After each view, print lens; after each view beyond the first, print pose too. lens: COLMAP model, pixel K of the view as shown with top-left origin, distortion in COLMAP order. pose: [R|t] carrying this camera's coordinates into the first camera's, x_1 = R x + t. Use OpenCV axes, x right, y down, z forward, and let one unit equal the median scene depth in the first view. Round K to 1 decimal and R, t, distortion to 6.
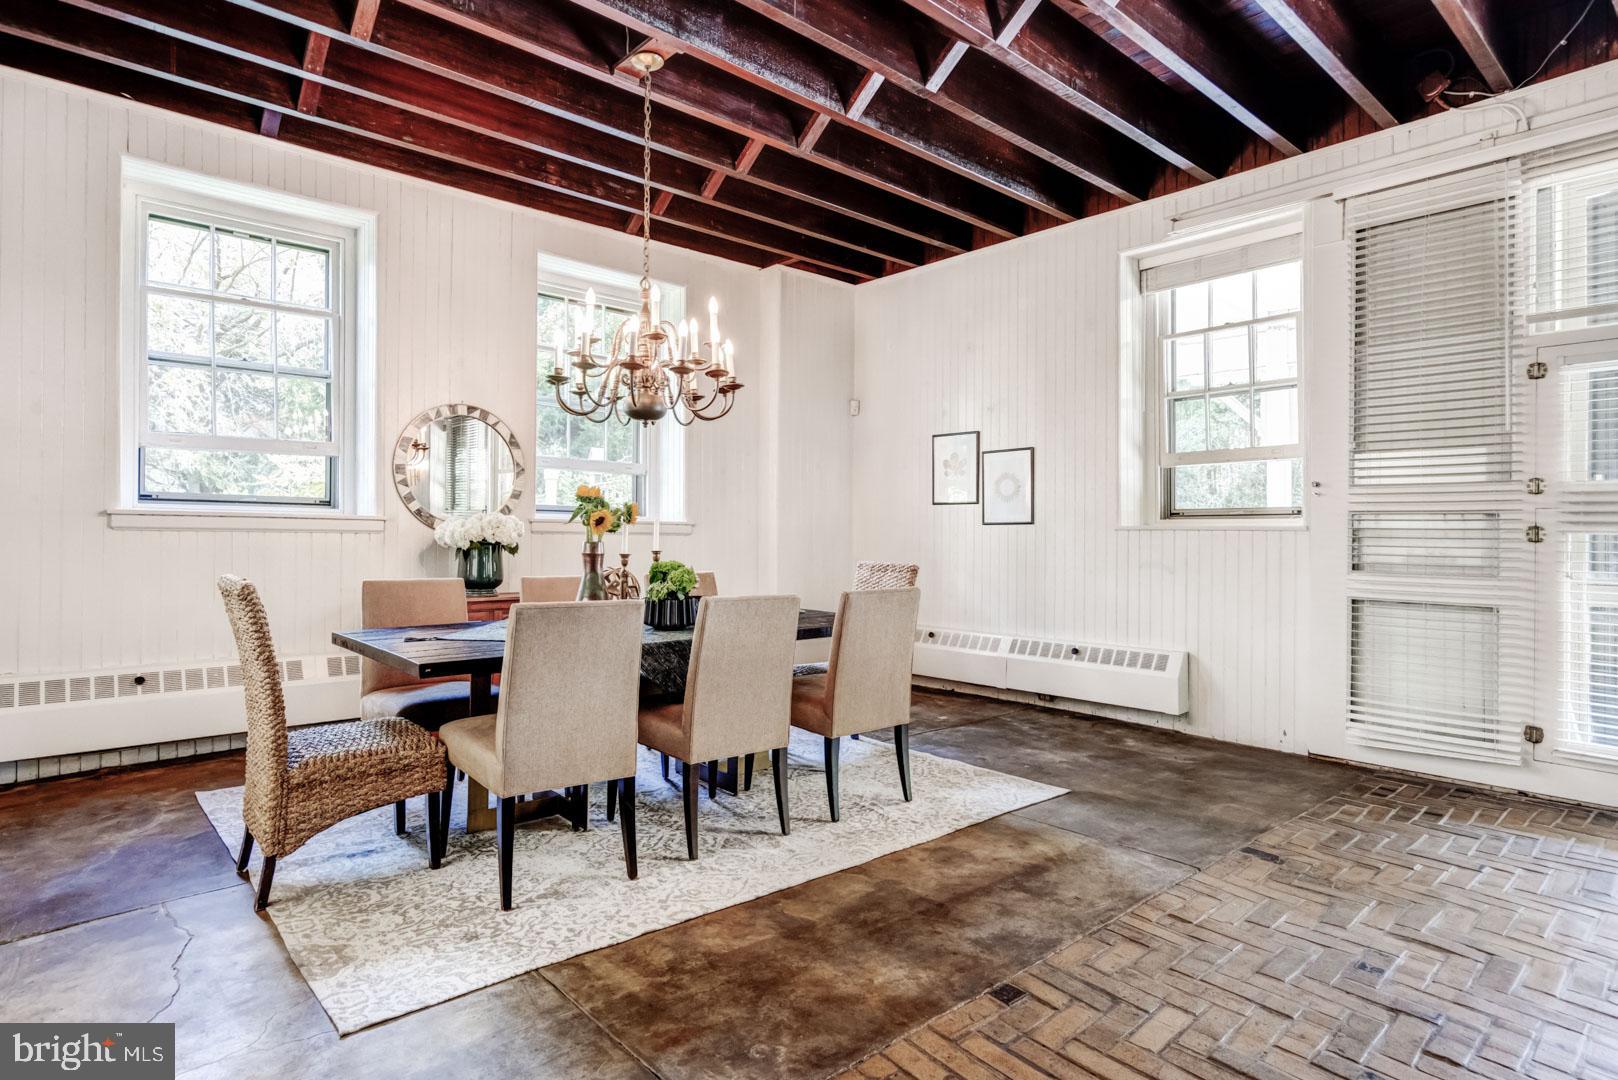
lens RADIAL K [[857.2, 0, 812.3], [0, 857.2, 537.8], [0, 0, 1]] dist [0.005035, 0.000226]
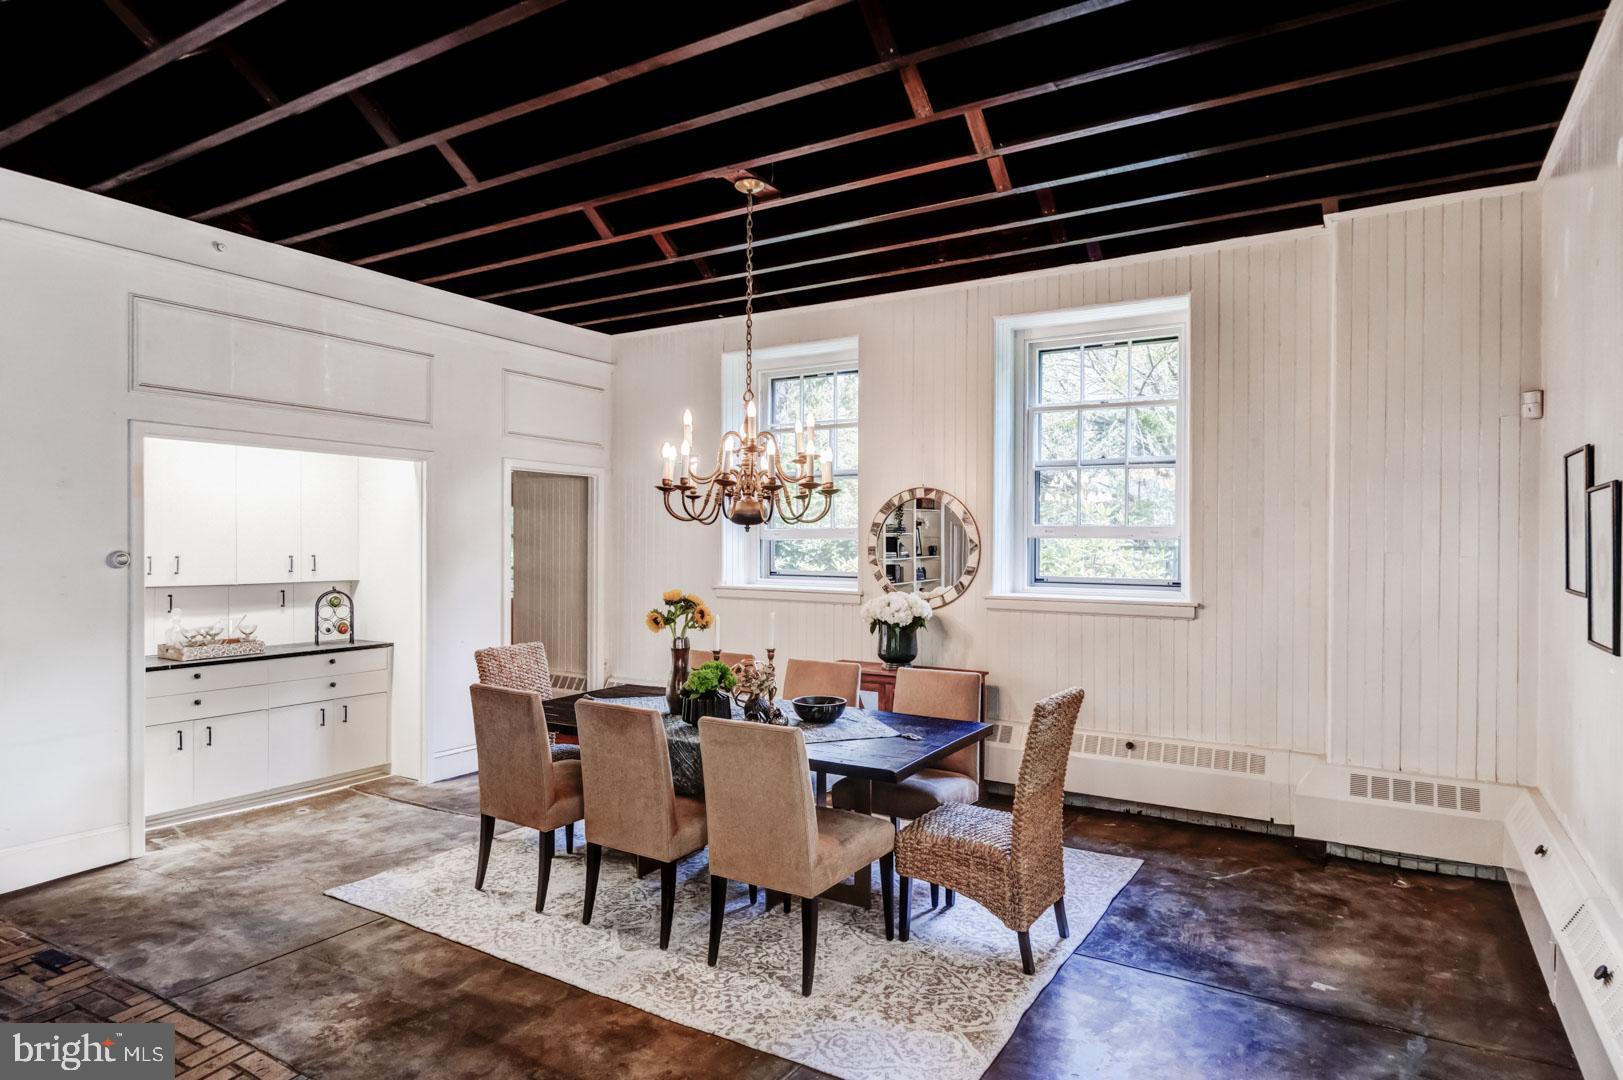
lens RADIAL K [[930.3, 0, 813.0], [0, 930.3, 541.2], [0, 0, 1]] dist [0.006005, 0.000905]
pose [[0.297875, -0.008699, -0.954565, 1.043213], [-0.005214, 0.999929, -0.010739, -0.117466], [0.954591, 0.008176, 0.297808, 0.822373]]
